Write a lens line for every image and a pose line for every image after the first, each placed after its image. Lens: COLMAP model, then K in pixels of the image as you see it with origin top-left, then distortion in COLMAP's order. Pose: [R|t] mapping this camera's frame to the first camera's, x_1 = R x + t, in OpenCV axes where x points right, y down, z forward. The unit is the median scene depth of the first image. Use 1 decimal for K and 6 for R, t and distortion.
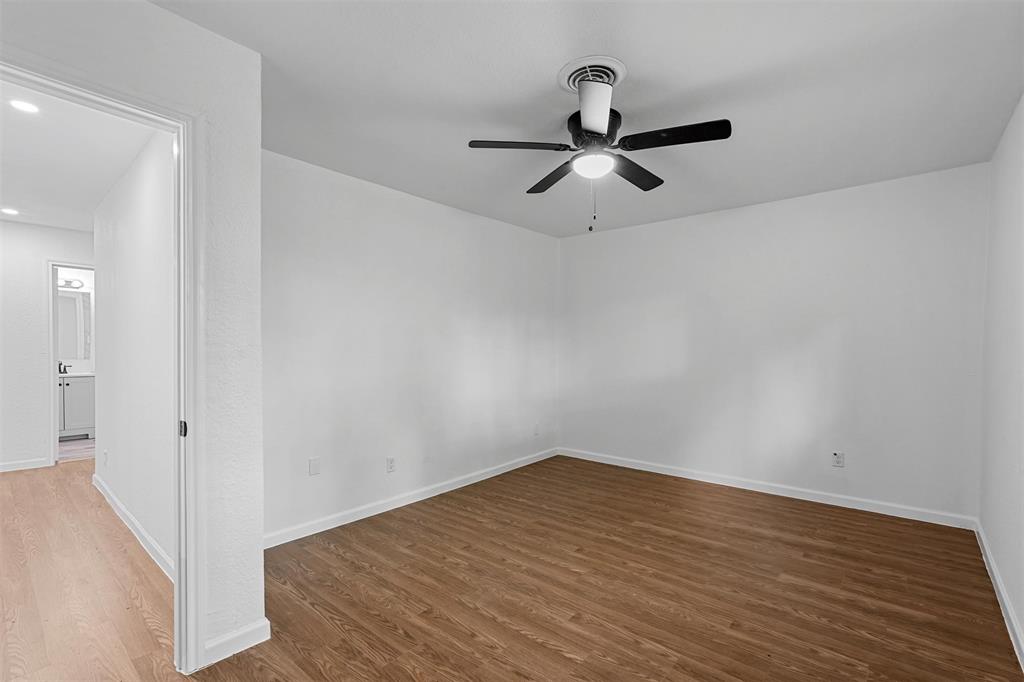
lens RADIAL K [[458.1, 0, 510.1], [0, 458.1, 347.7], [0, 0, 1]] dist [-0.013813, 0.008001]
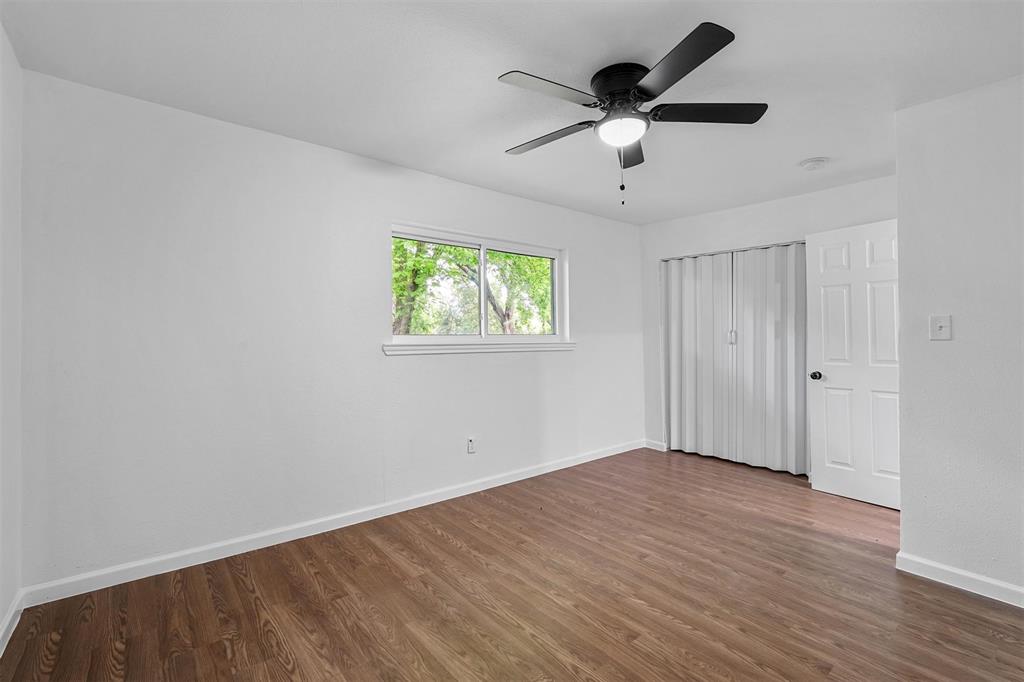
lens RADIAL K [[454.0, 0, 512.0], [0, 454.0, 341.0], [0, 0, 1]] dist [-0.013453, 0.007619]
pose [[-0.985579, -0.000004, 0.169214, 0.228533], [0.001012, 0.999982, 0.005918, 0.003500], [-0.169211, 0.006004, -0.985562, 1.800194]]
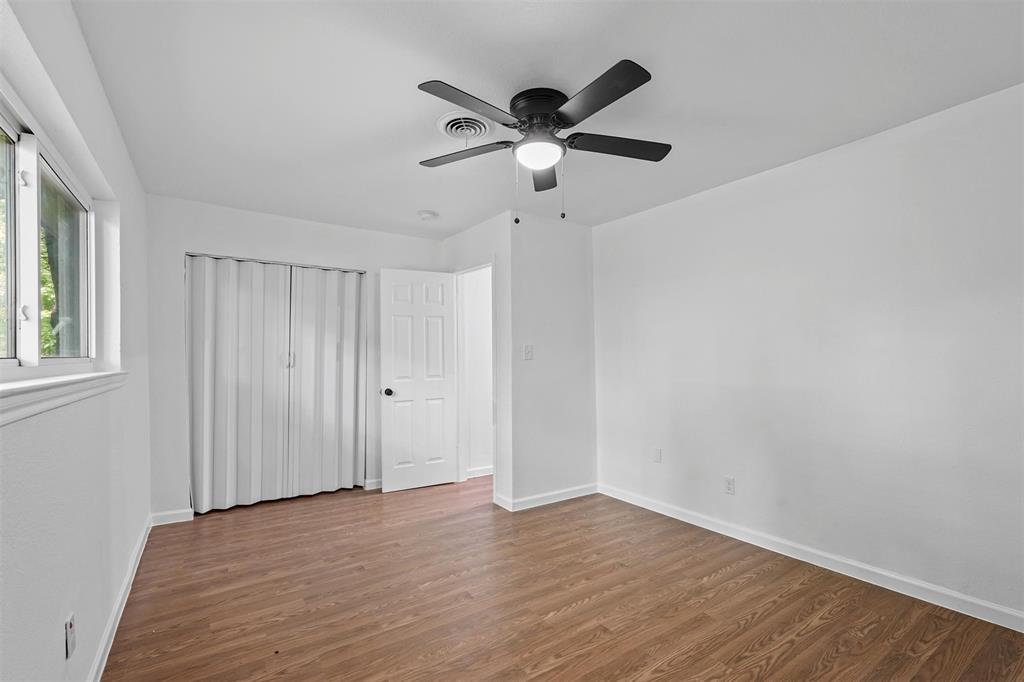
lens RADIAL K [[454.0, 0, 512.0], [0, 454.0, 341.0], [0, 0, 1]] dist [-0.013453, 0.007619]
pose [[-0.262742, -0.031957, -0.964337, 0.976288], [0.008789, 0.999331, -0.035511, -0.000526], [0.964826, -0.017806, -0.262286, 1.128400]]
